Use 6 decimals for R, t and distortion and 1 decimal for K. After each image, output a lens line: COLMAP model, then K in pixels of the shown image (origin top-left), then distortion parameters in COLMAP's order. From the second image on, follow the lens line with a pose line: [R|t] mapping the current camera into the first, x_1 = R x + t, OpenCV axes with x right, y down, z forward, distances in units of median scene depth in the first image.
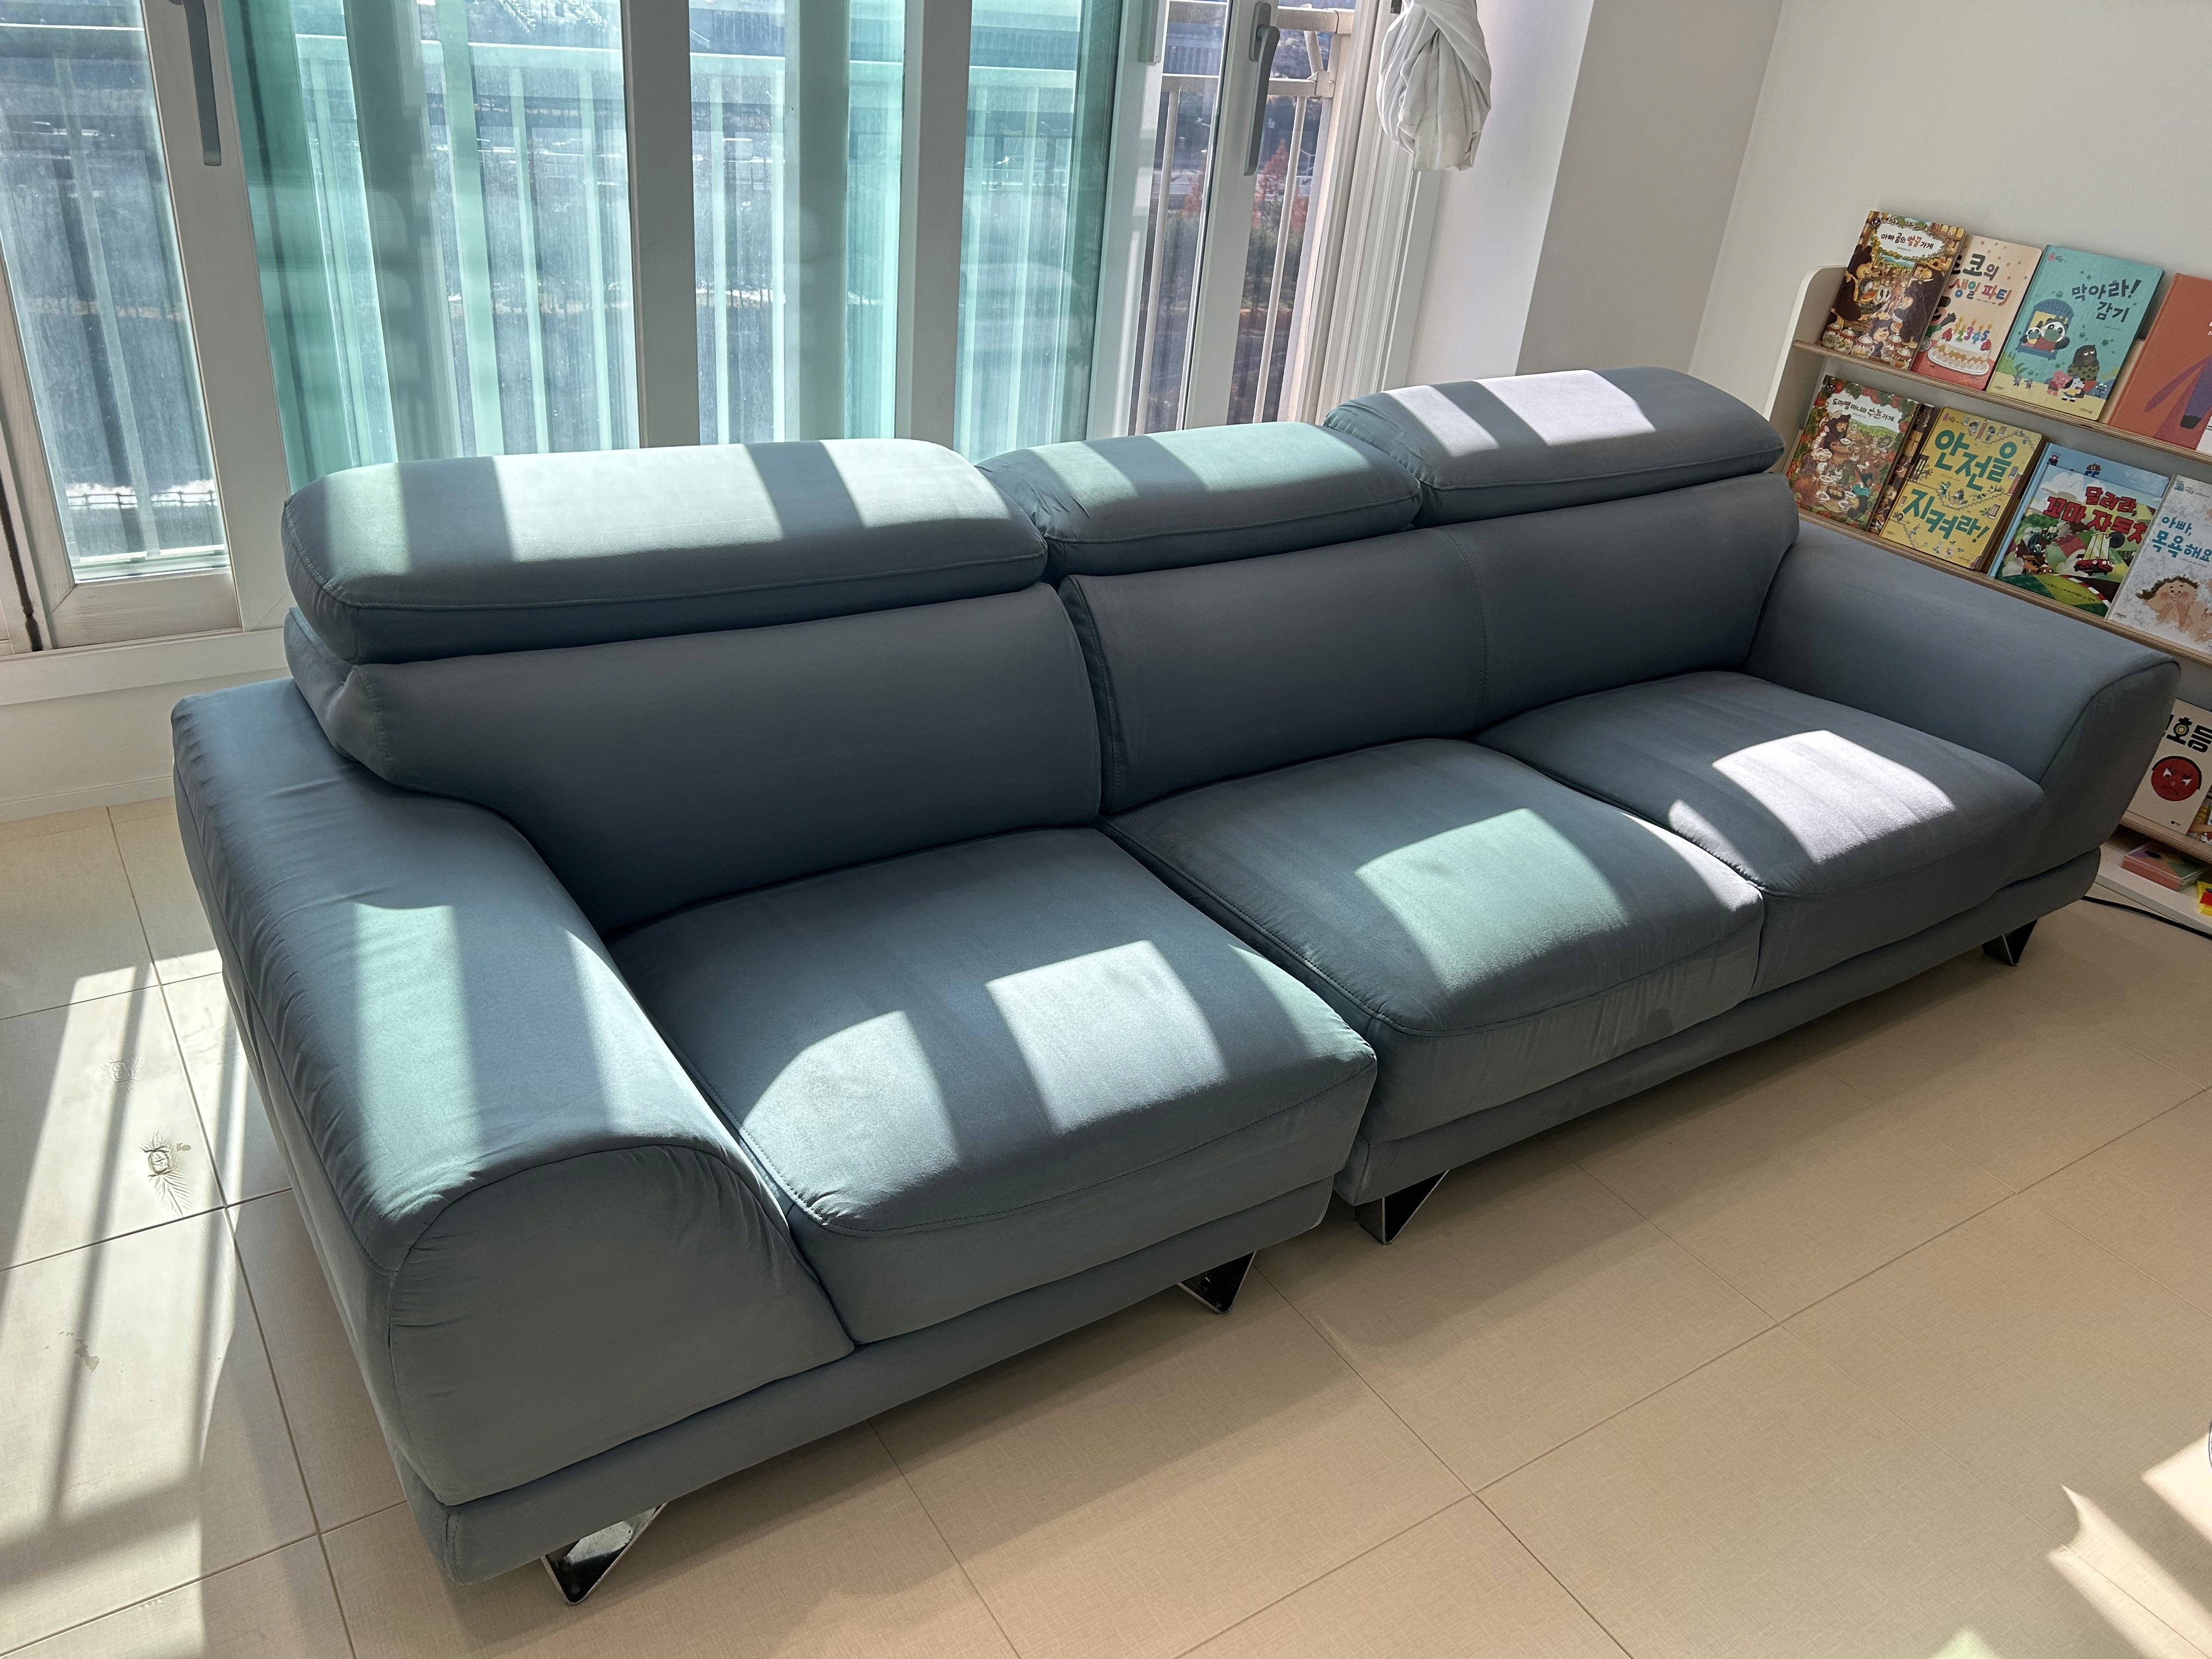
lens RADIAL K [[1662.6, 0, 1101.2], [0, 1662.6, 827.4], [0, 0, 1]] dist [0.052107, -0.060767]
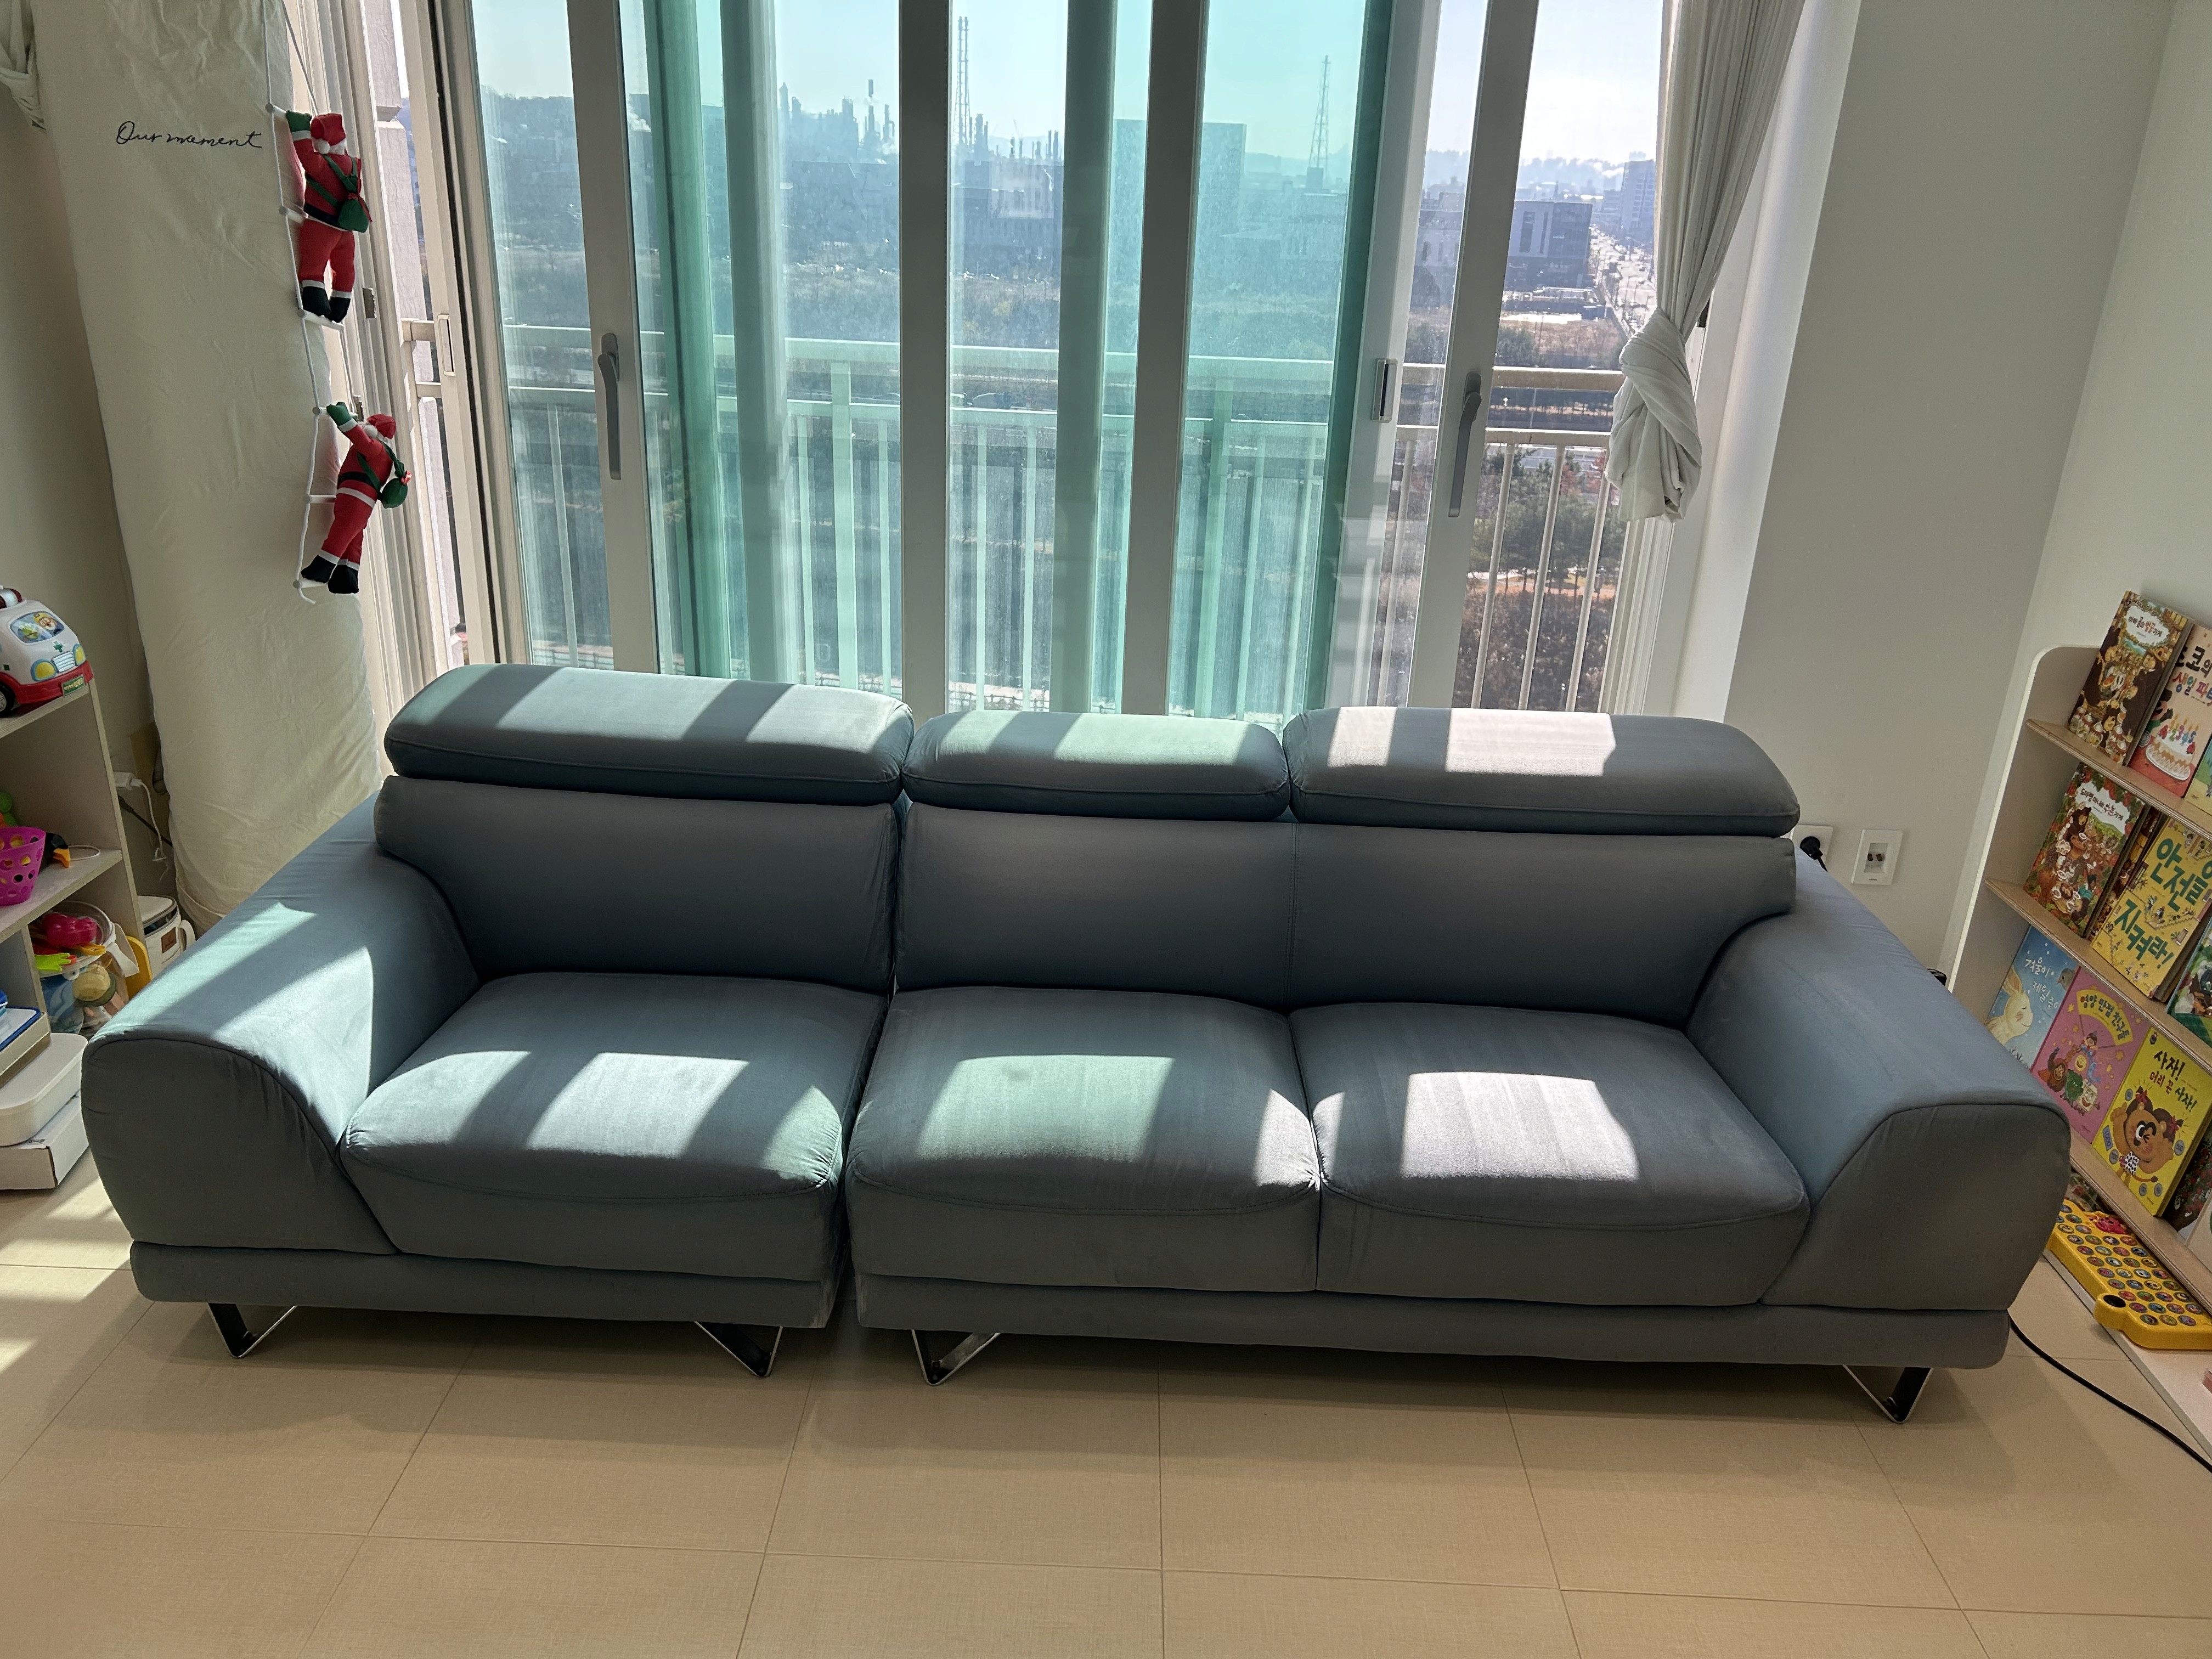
lens RADIAL K [[1662.6, 0, 1104.2], [0, 1662.6, 815.9], [0, 0, 1]] dist [0.052107, -0.060767]
pose [[0.828975, 0.151067, -0.538497, 0.551334], [-0.238337, 0.966448, -0.095780, -0.036112], [0.505960, 0.207743, 0.837166, -0.007961]]
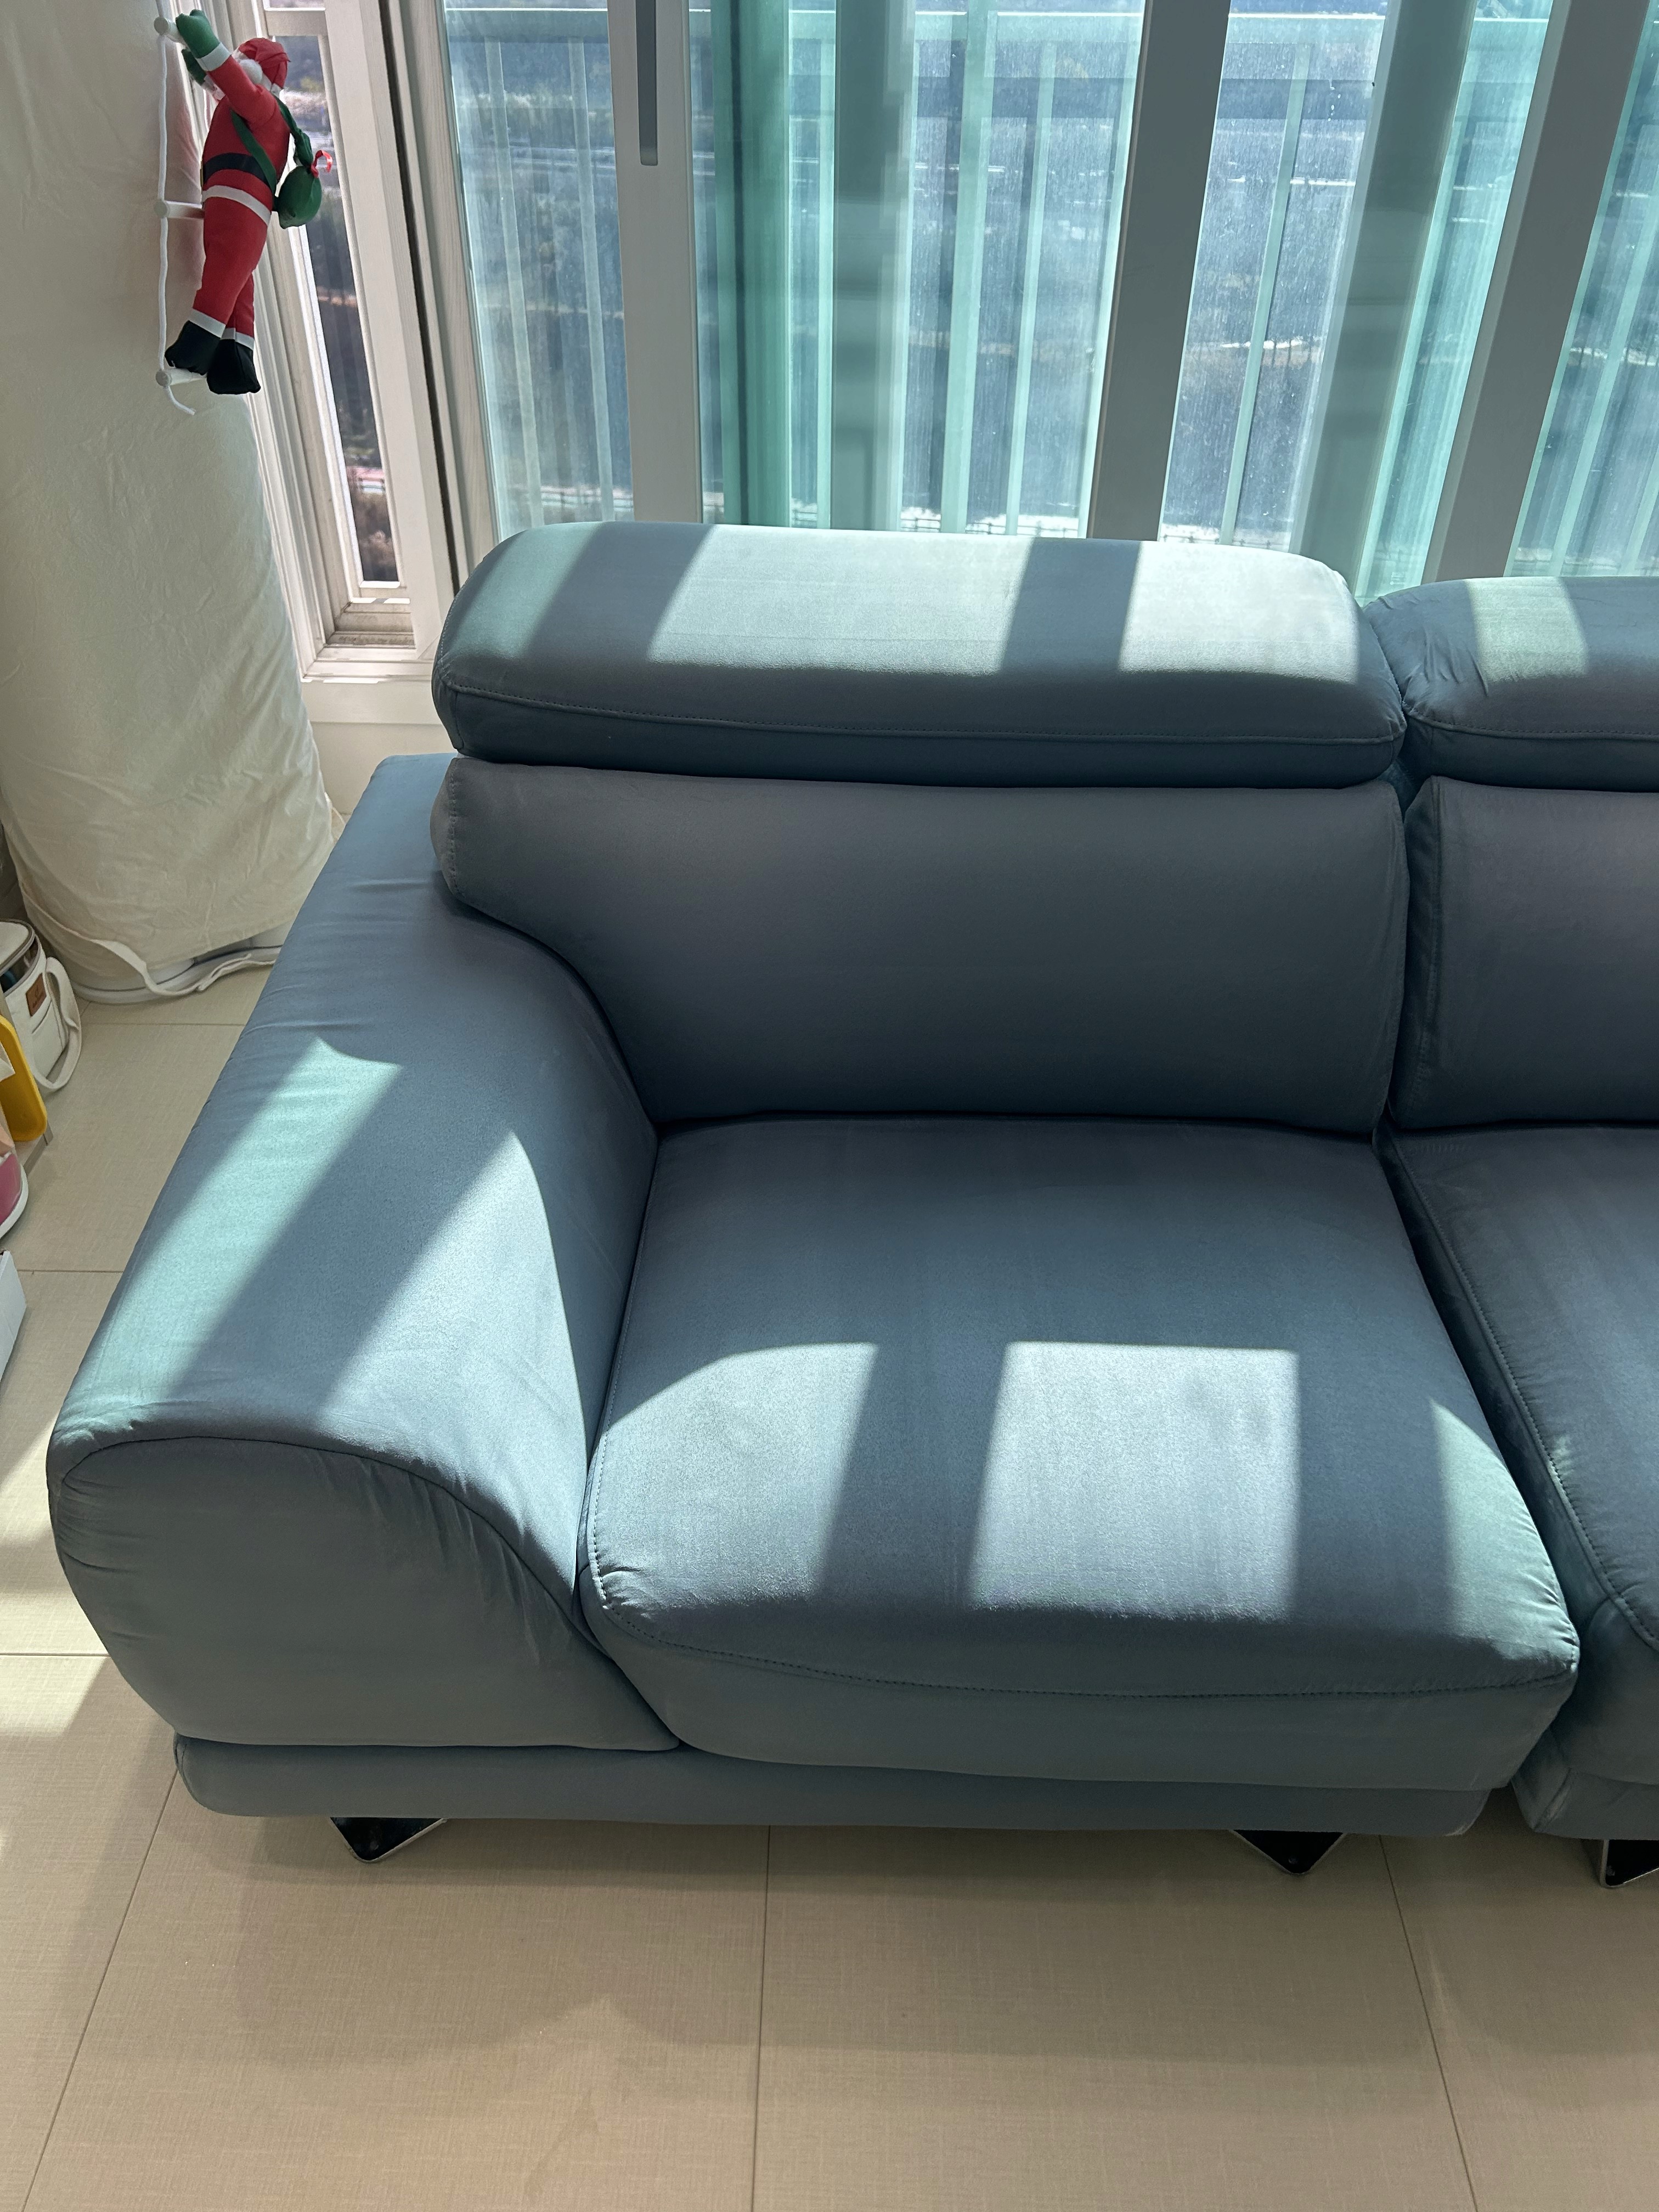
lens RADIAL K [[1662.6, 0, 796.5], [0, 1662.6, 1118.9], [0, 0, 1]] dist [0.052107, -0.060767]
pose [[0.822219, 0.274214, -0.498760, 0.101327], [-0.210119, 0.960632, 0.181760, -0.059749], [0.528966, -0.044647, 0.847468, 0.187348]]
